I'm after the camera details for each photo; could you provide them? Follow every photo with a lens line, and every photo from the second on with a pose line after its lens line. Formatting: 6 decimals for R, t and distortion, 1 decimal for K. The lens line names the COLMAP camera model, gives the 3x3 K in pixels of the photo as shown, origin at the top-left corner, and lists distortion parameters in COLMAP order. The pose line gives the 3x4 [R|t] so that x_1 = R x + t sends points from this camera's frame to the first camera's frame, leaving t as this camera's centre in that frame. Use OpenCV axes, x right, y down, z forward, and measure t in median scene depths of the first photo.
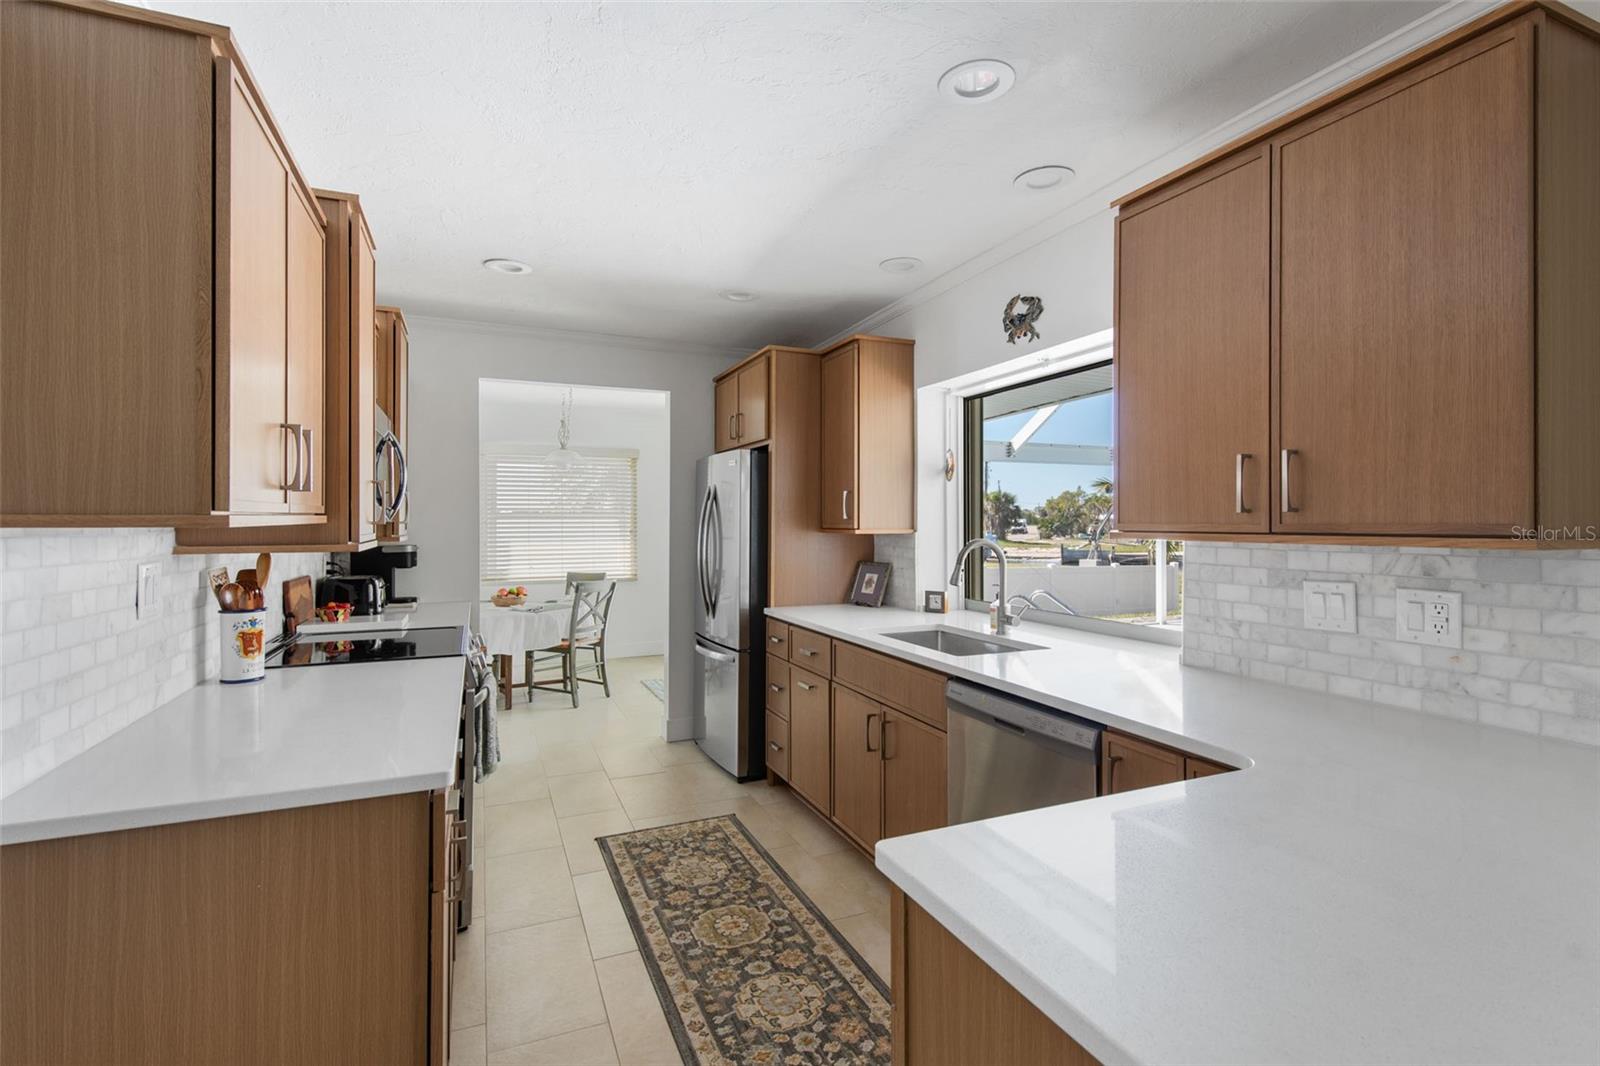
lens RADIAL K [[764.8, 0, 808.3], [0, 764.8, 522.7], [0, 0, 1]] dist [0.022473, 0.000313]
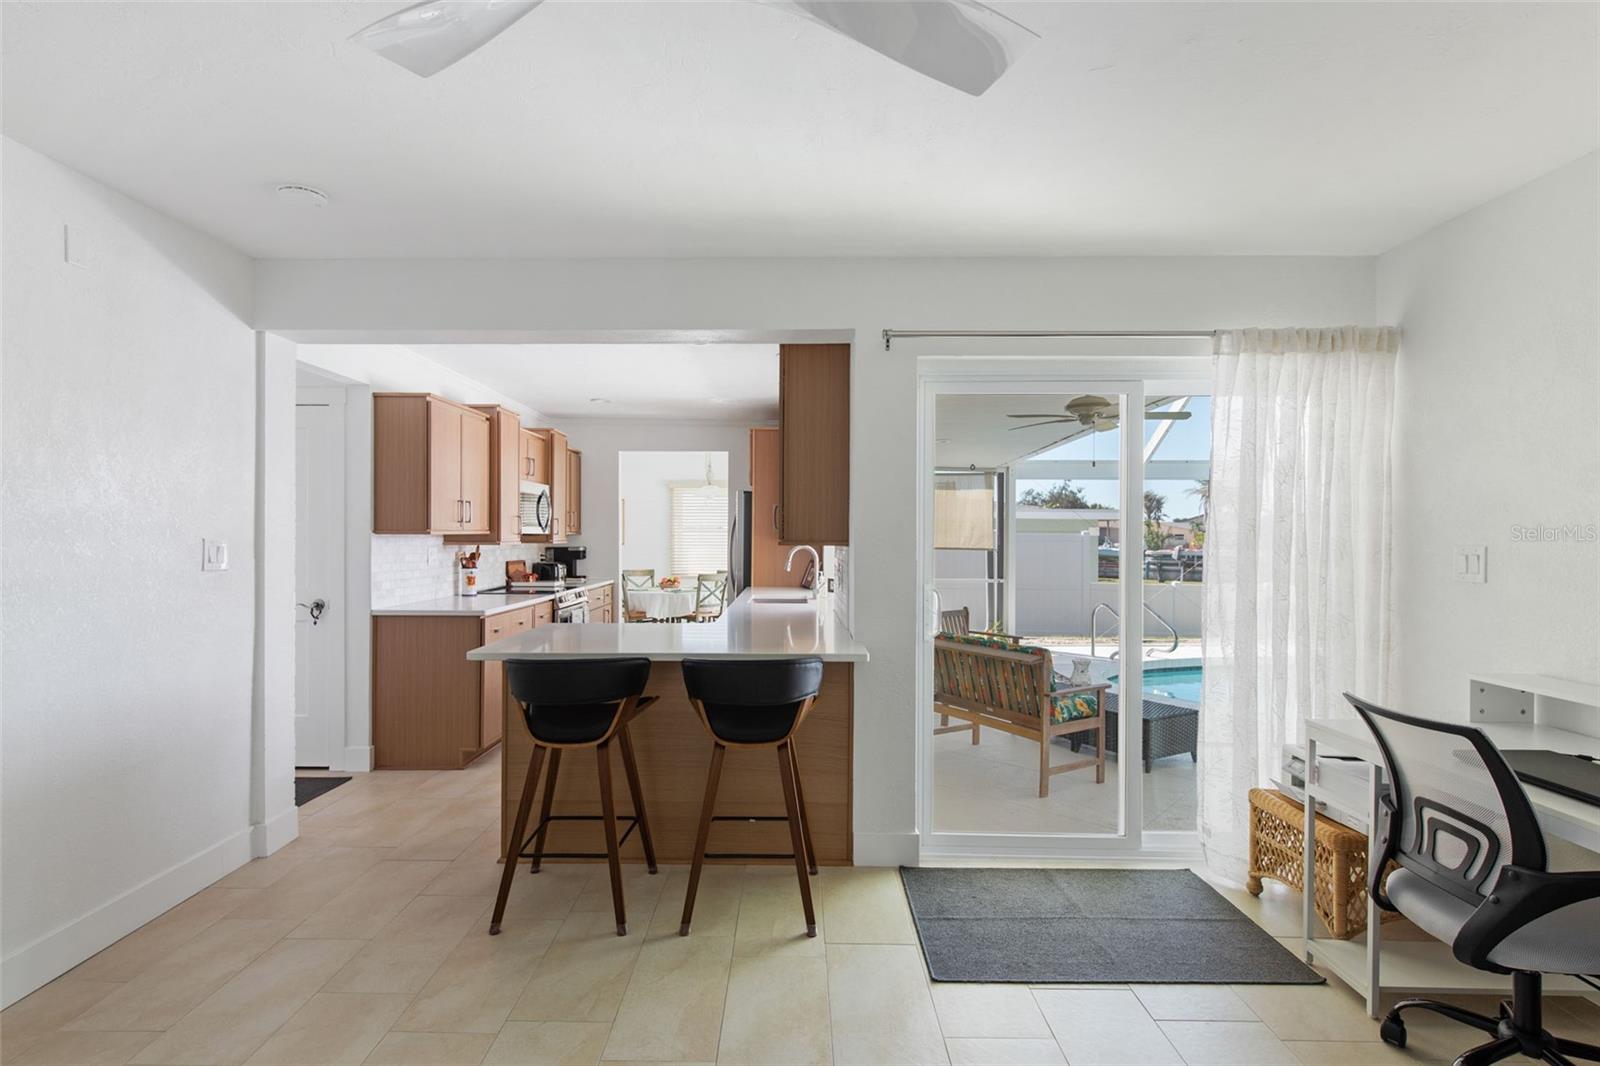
lens RADIAL K [[764.8, 0, 800.3], [0, 764.8, 540.6], [0, 0, 1]] dist [0.022473, 0.000313]
pose [[0.925802, 0.012299, -0.377809, 1.259462], [-0.010843, 0.999923, 0.005980, -0.003876], [0.377854, -0.001440, 0.925864, -0.949914]]
